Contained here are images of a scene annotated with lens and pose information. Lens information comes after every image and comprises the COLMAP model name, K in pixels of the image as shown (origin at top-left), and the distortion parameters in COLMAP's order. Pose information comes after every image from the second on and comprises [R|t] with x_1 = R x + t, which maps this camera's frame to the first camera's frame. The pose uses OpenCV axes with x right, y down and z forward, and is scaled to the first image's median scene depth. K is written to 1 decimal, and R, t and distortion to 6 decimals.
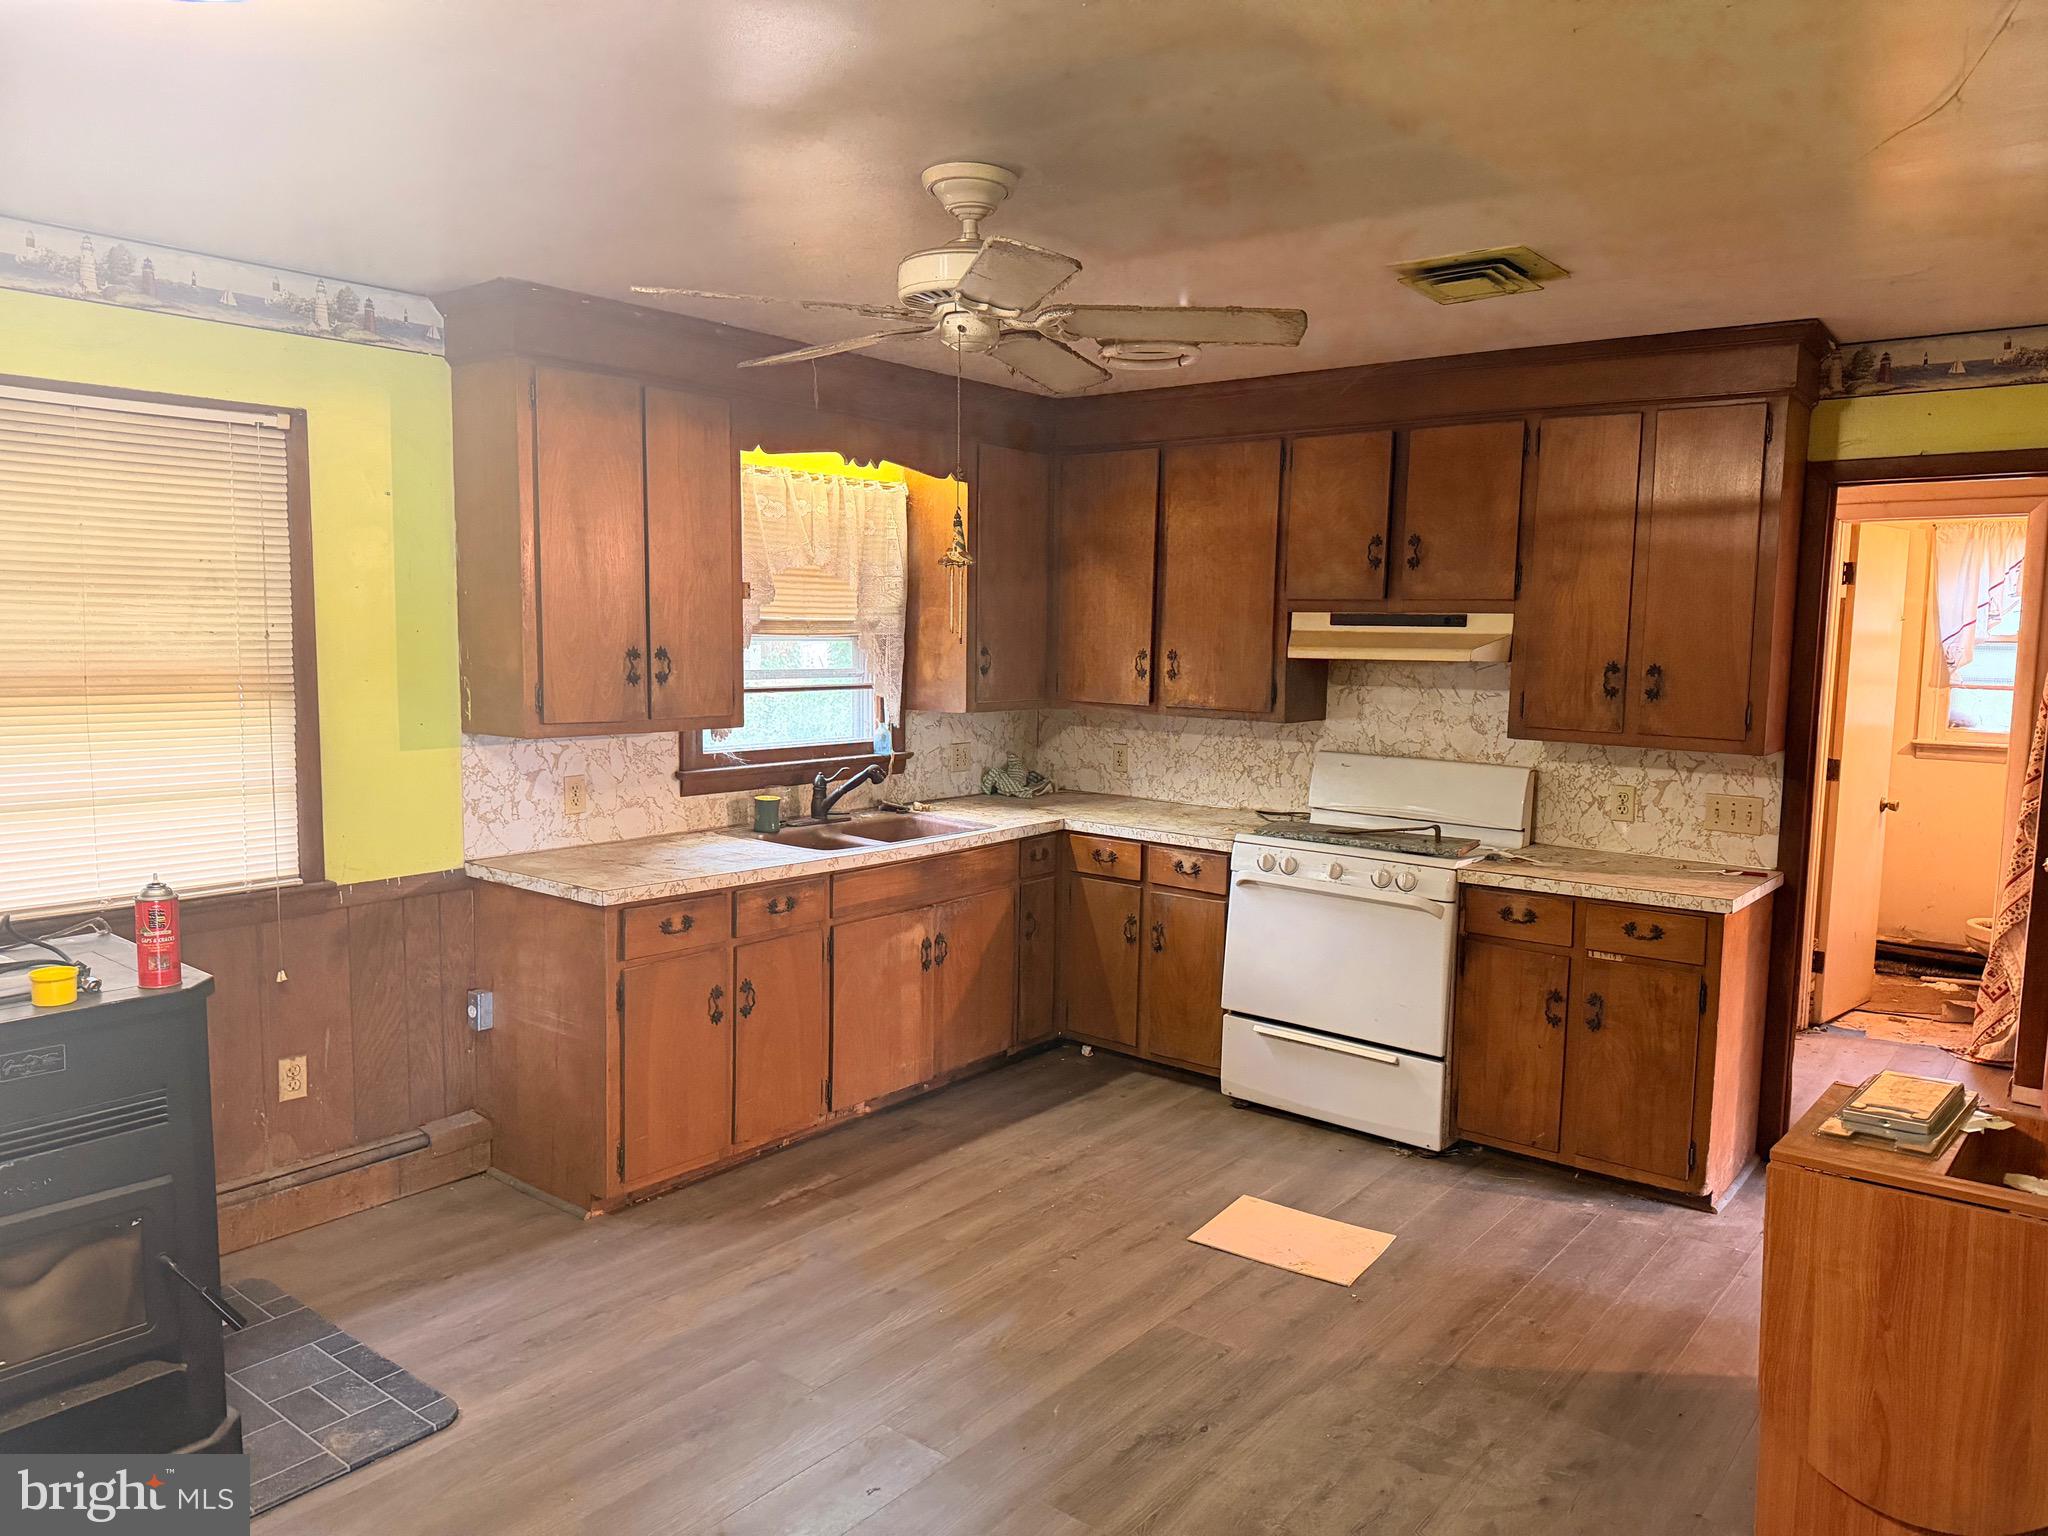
lens RADIAL K [[1435.6, 0, 1039.7], [0, 1435.6, 747.1], [0, 0, 1]] dist [0.051391, -0.072303]
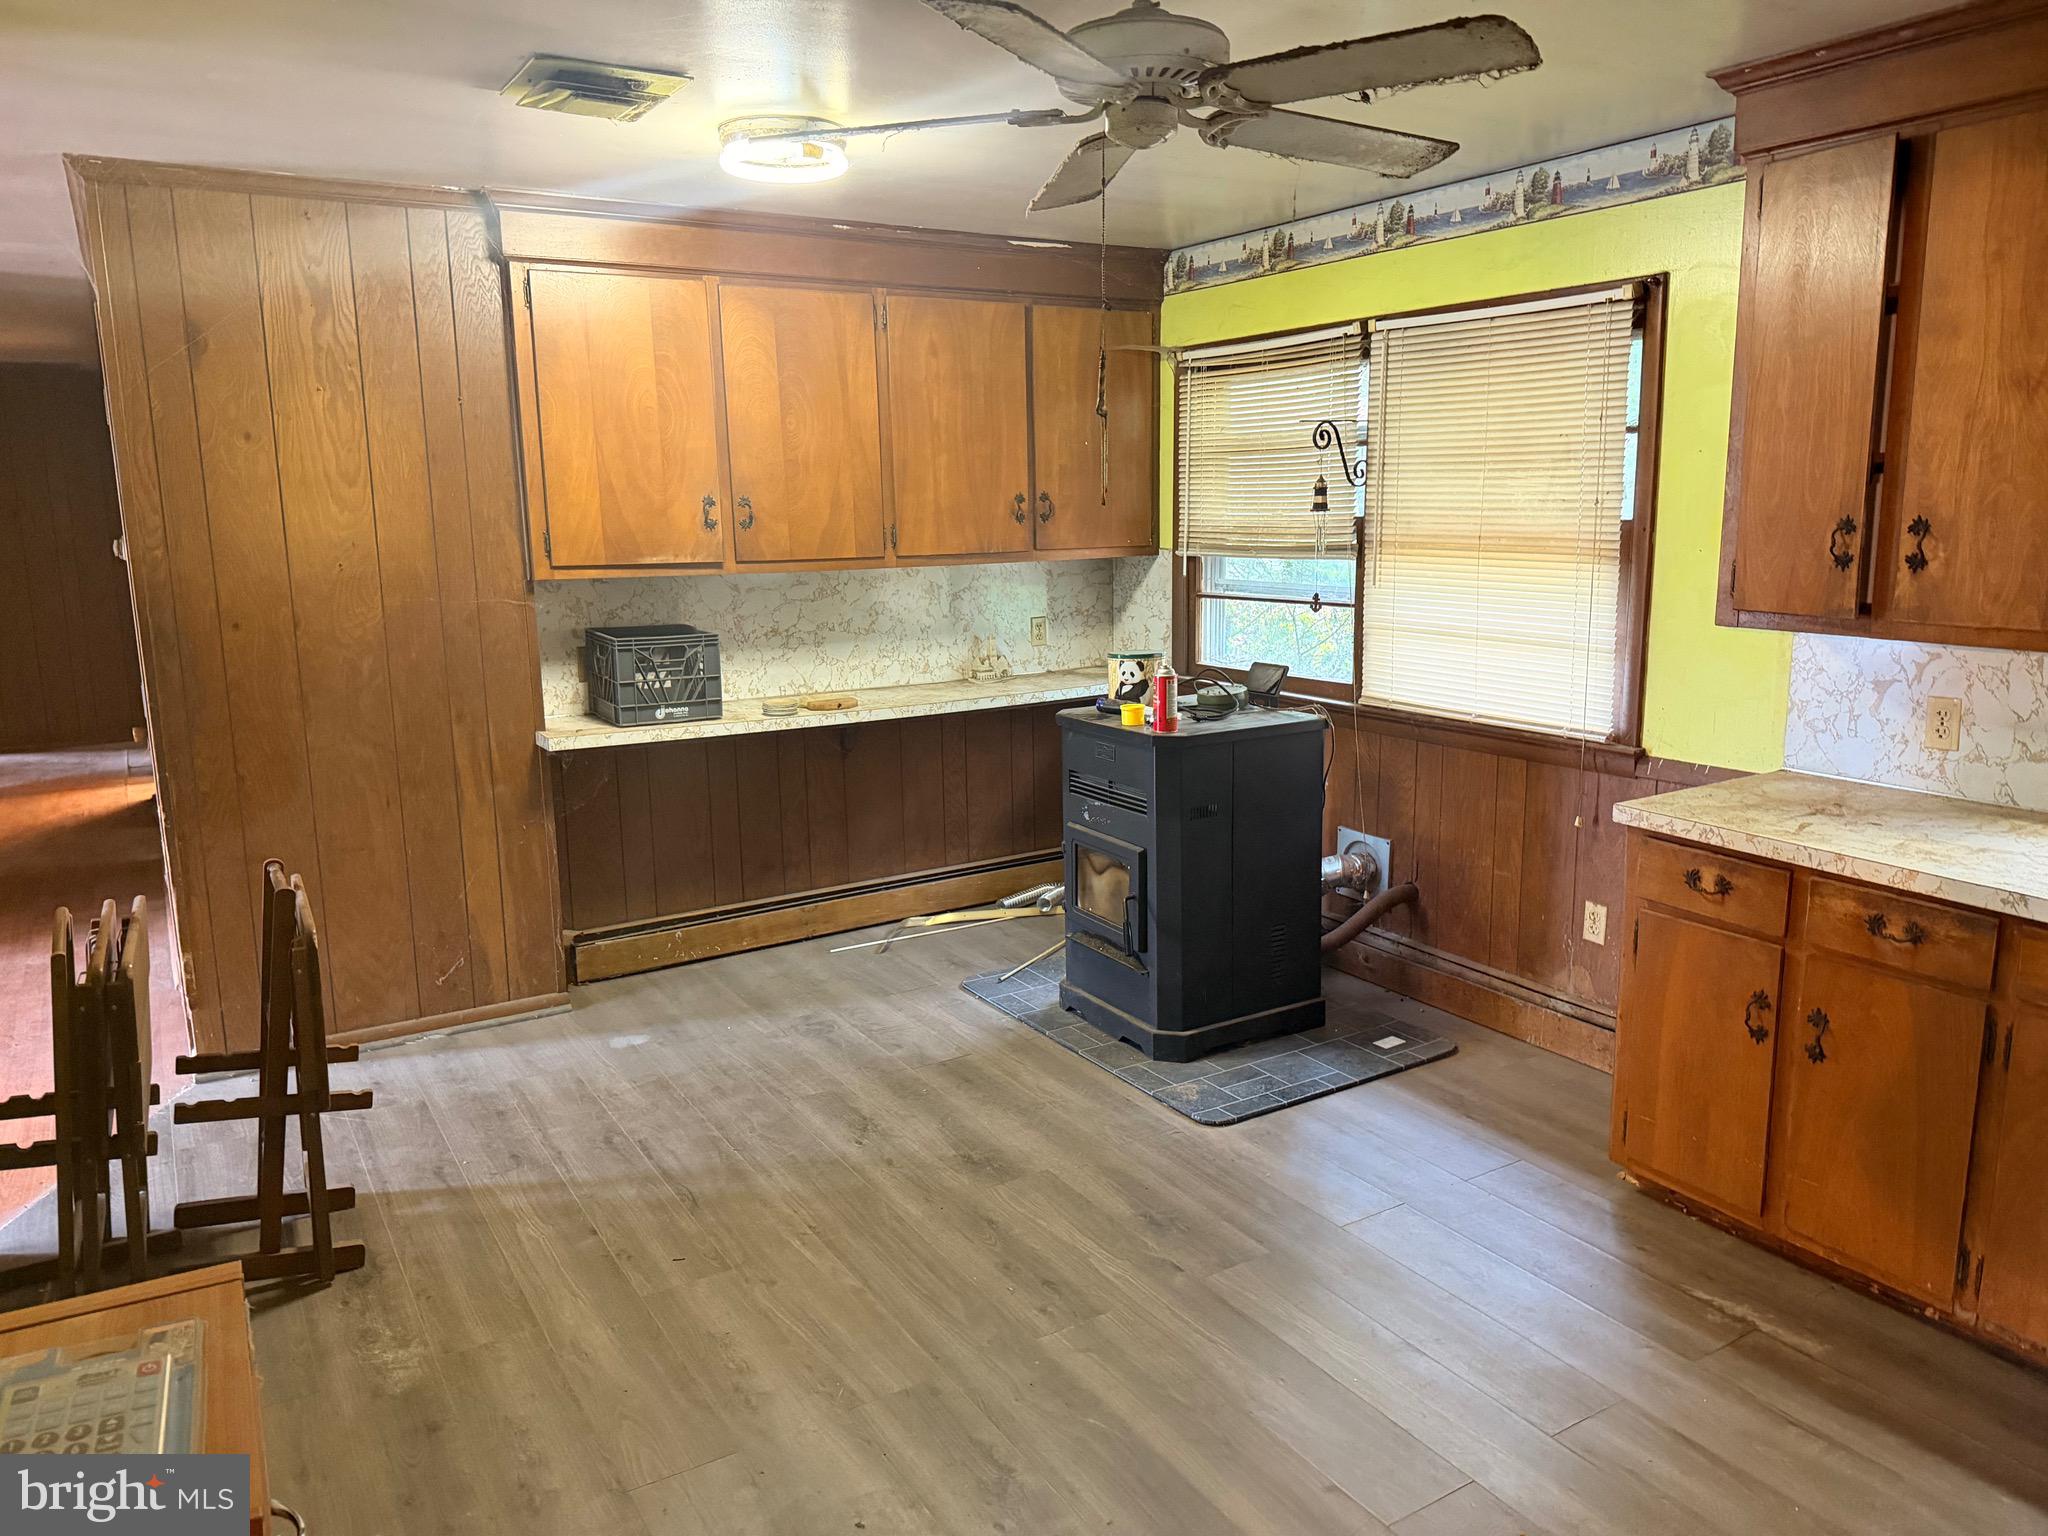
lens RADIAL K [[1435.6, 0, 1050.7], [0, 1435.6, 743.8], [0, 0, 1]] dist [0.051391, -0.072303]
pose [[-0.337263, 0.146316, -0.929971, 0.589291], [-0.080576, 0.979737, 0.183367, -0.063140], [0.937956, 0.136776, -0.318640, 0.944616]]
